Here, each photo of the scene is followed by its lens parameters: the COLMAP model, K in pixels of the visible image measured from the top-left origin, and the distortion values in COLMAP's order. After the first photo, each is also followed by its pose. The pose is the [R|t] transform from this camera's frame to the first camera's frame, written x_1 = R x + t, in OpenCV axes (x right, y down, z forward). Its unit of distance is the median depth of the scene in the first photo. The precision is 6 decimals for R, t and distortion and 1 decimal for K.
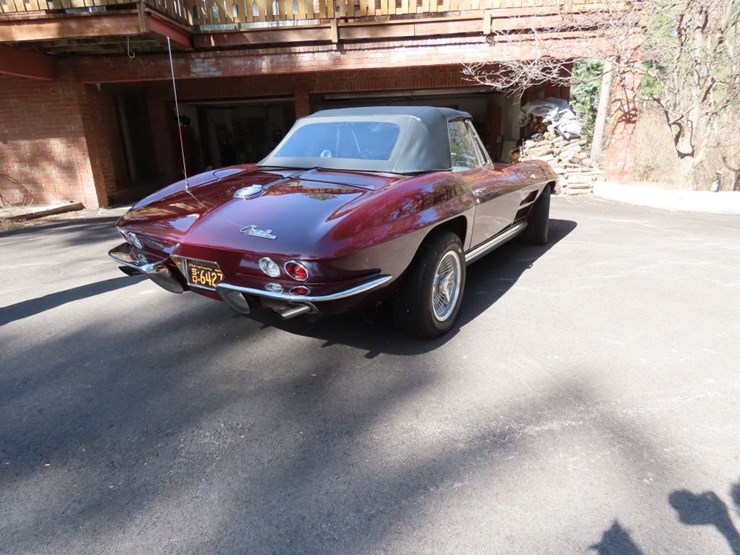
lens RADIAL K [[463.2, 0, 372.1], [0, 463.2, 277.6], [0, 0, 1]] dist [-0.006803, -0.000554]
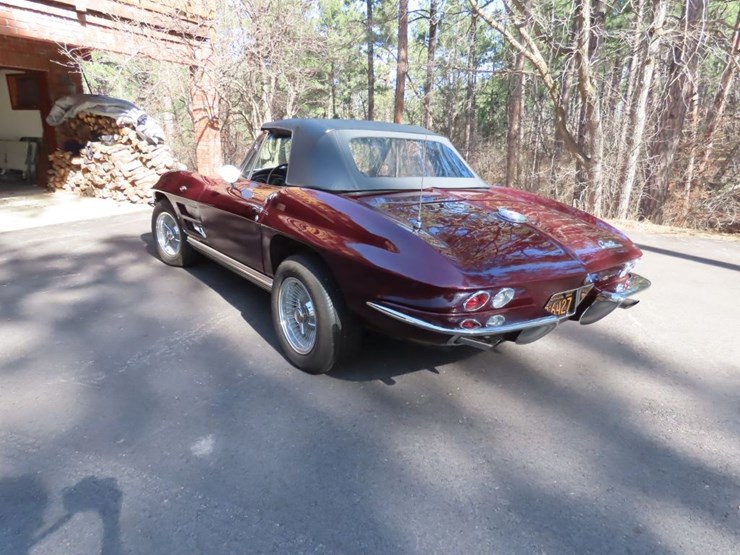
lens RADIAL K [[480.1, 0, 374.0], [0, 480.1, 277.7], [0, 0, 1]] dist [0.001401, -0.002362]
pose [[0.364980, -0.224329, 0.903585, -0.435445], [0.231998, 0.961836, 0.145081, -0.092018], [-0.901647, 0.156678, 0.403094, 0.296719]]
